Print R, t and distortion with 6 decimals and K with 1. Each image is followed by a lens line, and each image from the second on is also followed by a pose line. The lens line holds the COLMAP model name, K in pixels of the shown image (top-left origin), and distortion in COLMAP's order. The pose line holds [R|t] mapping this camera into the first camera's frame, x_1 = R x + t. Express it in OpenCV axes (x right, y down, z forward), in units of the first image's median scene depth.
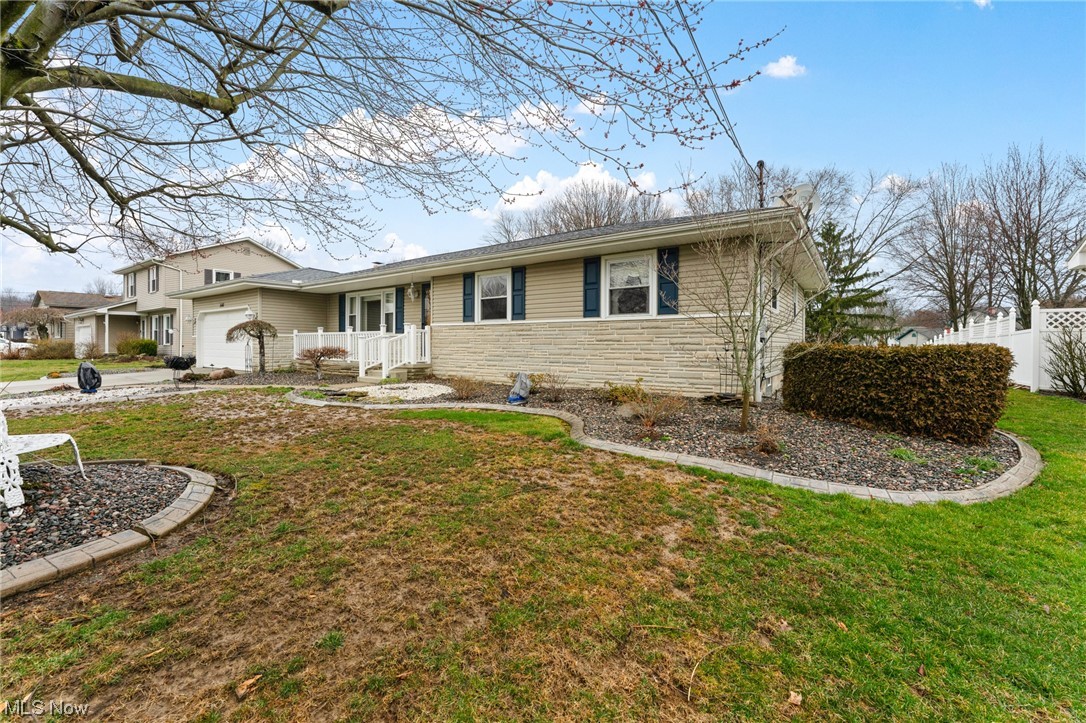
lens RADIAL K [[439.5, 0, 542.3], [0, 439.5, 355.9], [0, 0, 1]] dist [-0.000229, -0.000004]
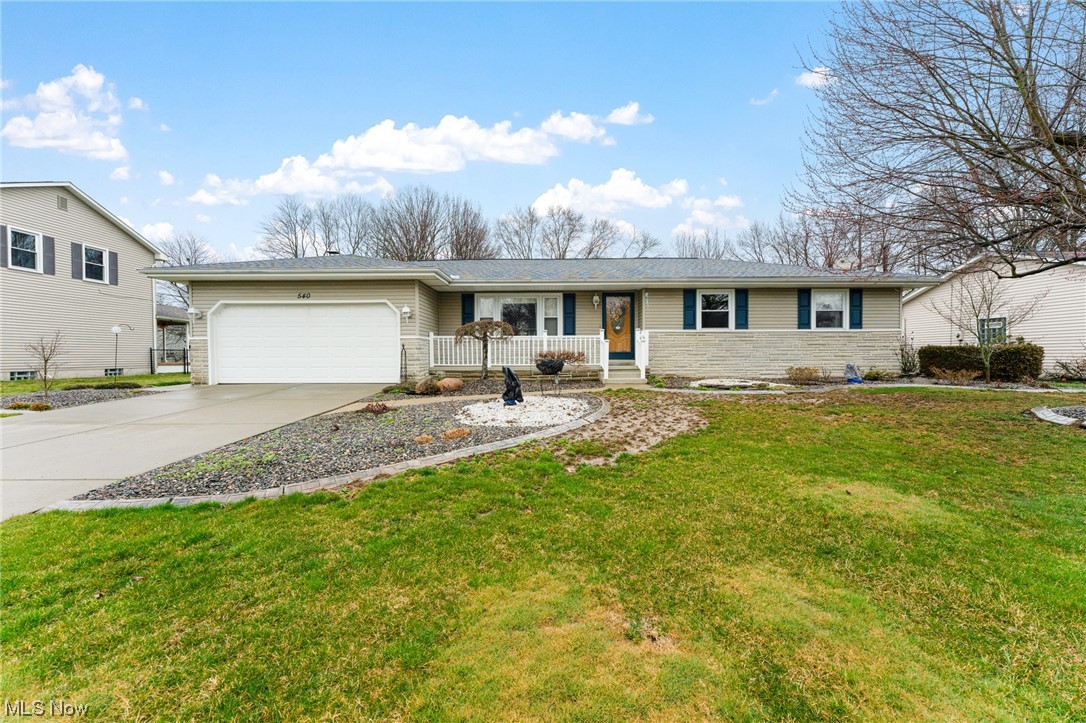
lens RADIAL K [[421.0, 0, 543.0], [0, 421.0, 361.5], [0, 0, 1]] dist [-0.000859, -0.000009]
pose [[0.806985, -0.009617, 0.590494, -1.287735], [0.021806, 0.999671, -0.013519, 0.019268], [-0.590170, 0.023786, 0.806929, 0.337003]]
